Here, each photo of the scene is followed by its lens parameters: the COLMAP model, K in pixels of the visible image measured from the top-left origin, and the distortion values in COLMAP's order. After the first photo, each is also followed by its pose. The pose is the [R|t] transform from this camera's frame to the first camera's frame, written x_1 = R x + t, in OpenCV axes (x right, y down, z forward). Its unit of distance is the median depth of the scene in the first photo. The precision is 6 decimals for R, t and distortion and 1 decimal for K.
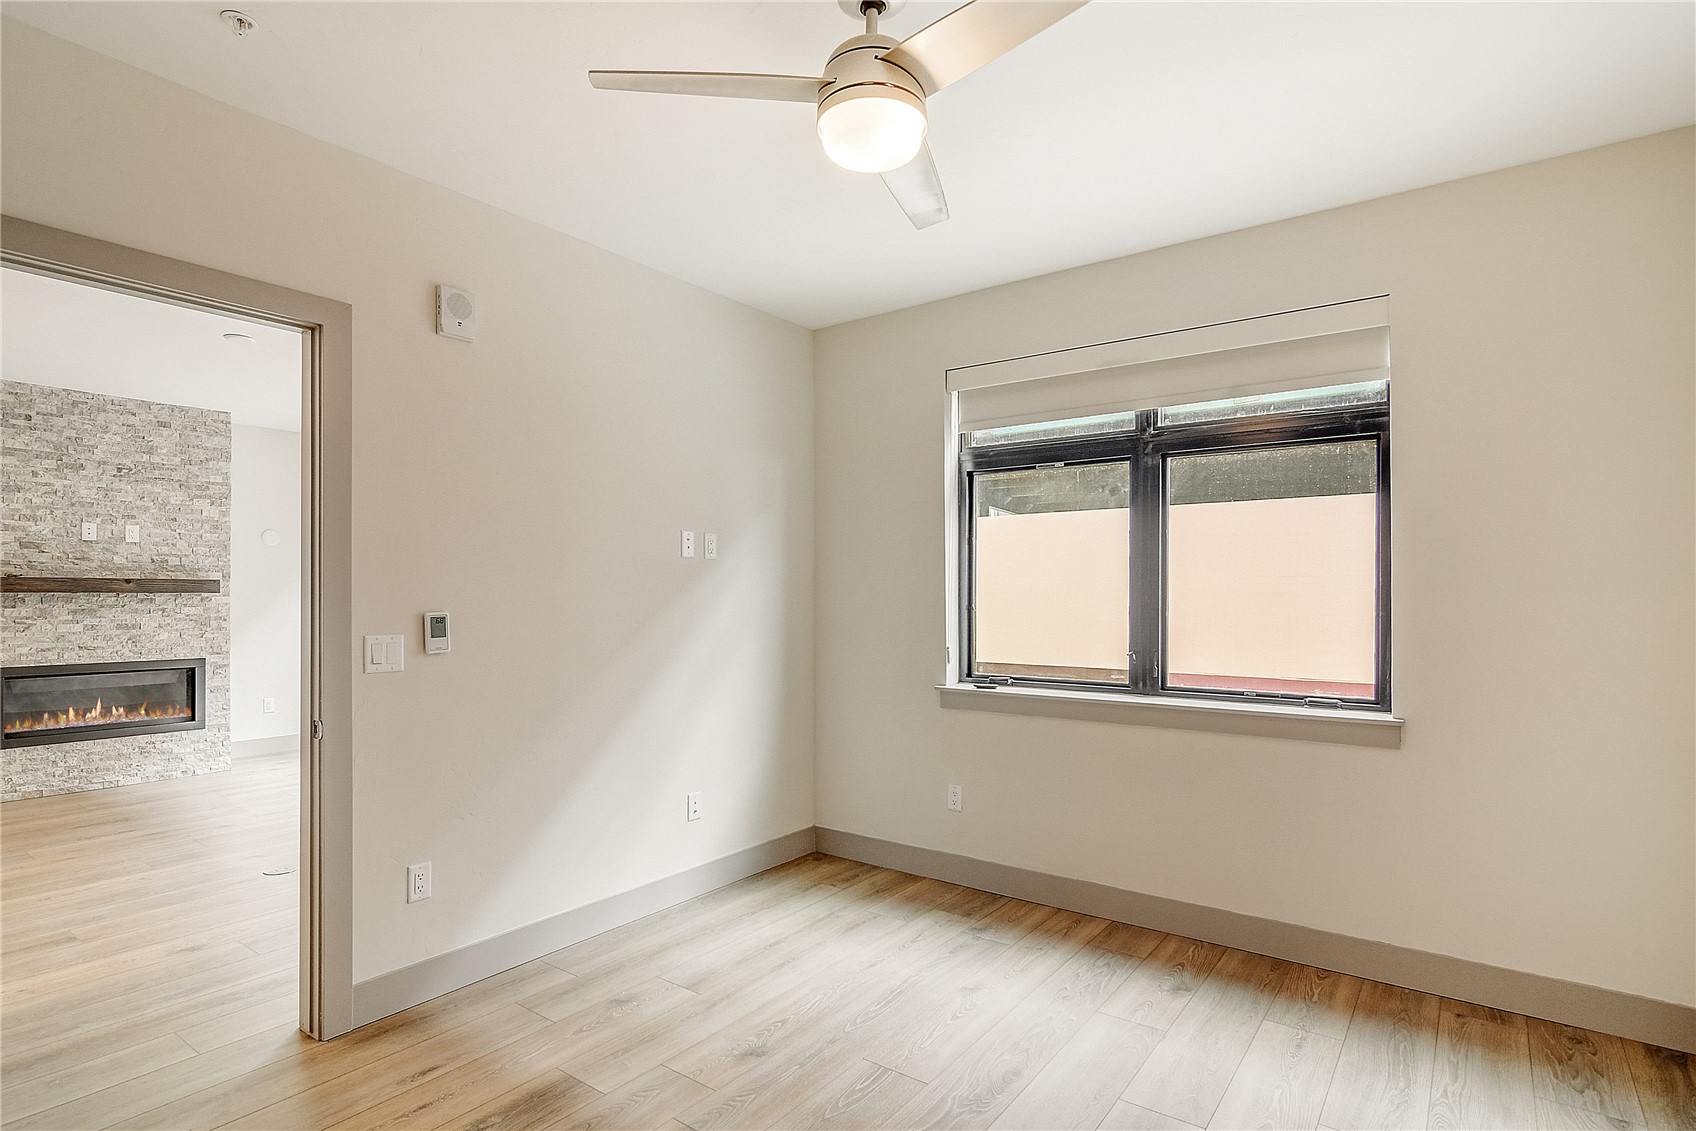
lens RADIAL K [[851.9, 0, 856.5], [0, 851.9, 592.6], [0, 0, 1]] dist [-0.001713, -0.000253]
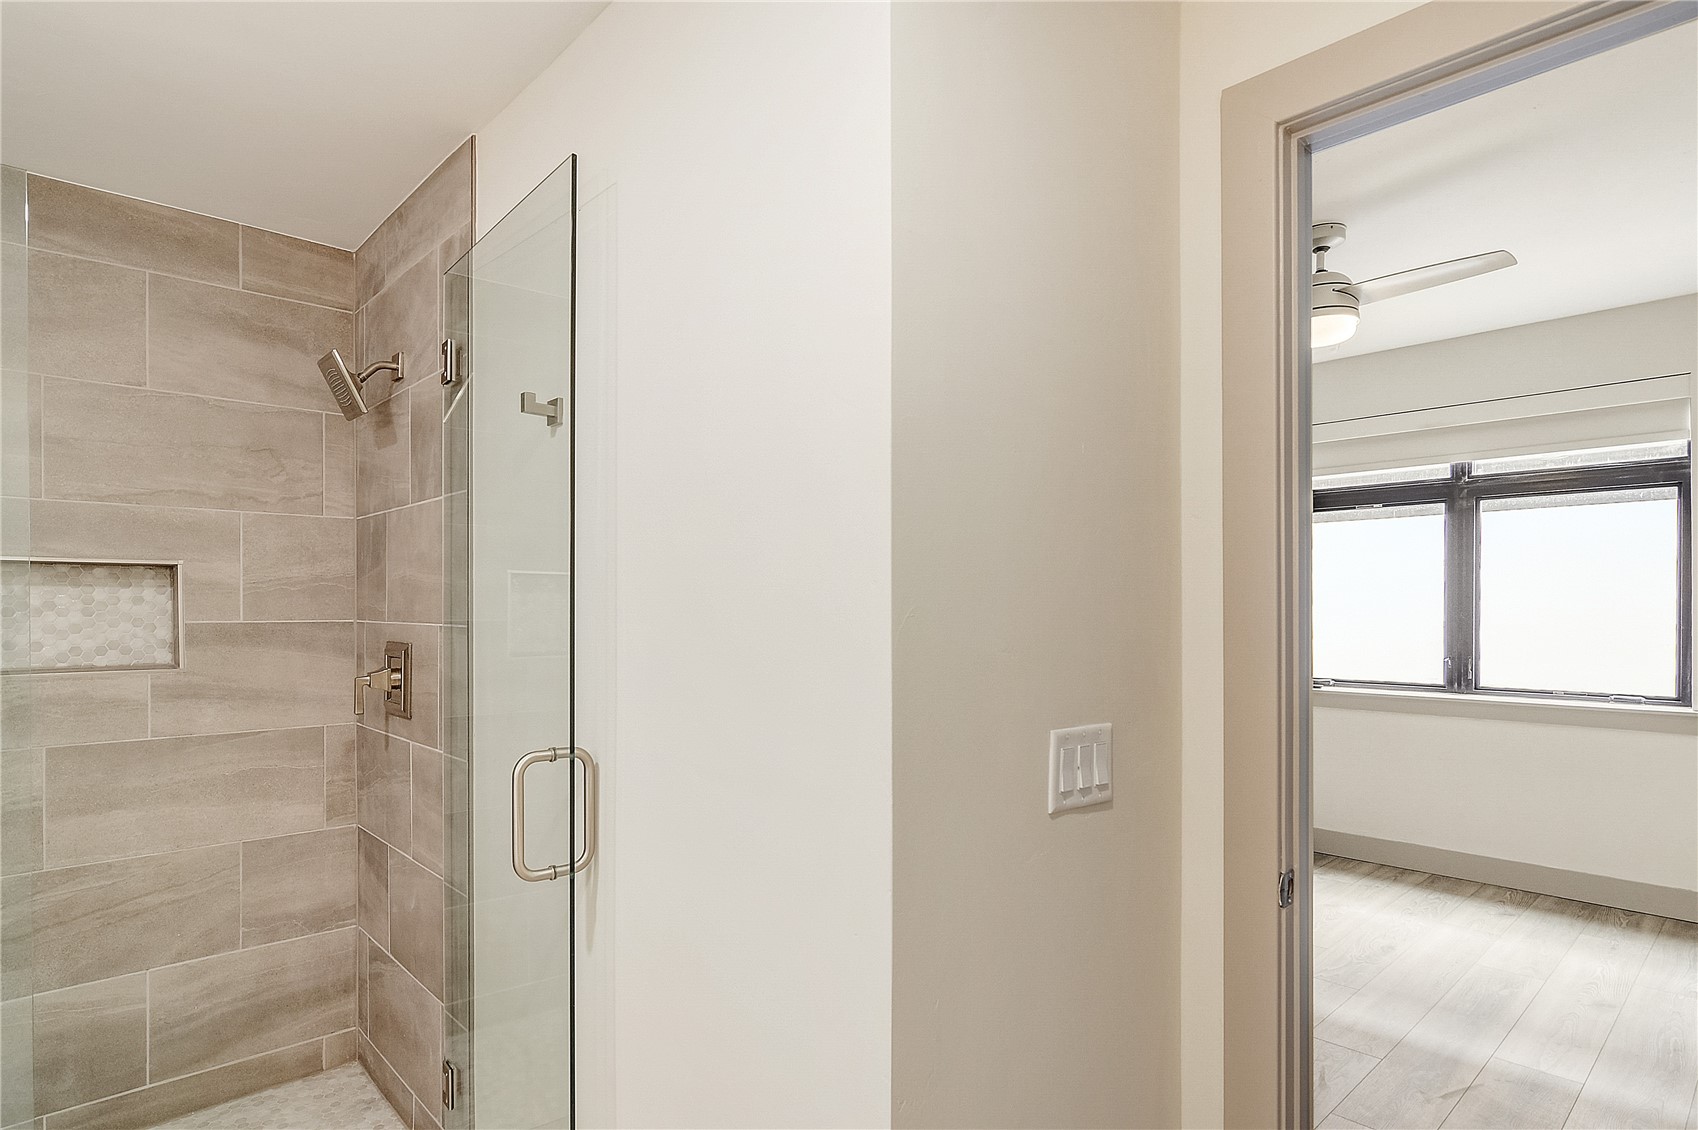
lens RADIAL K [[894.6, 0, 851.2], [0, 894.6, 610.0], [0, 0, 1]] dist [-0.003692, -0.000454]
pose [[0.981892, -0.003340, -0.189413, -0.294410], [0.004341, 0.999979, 0.004869, -0.010849], [0.189393, -0.005603, 0.981885, -0.454585]]
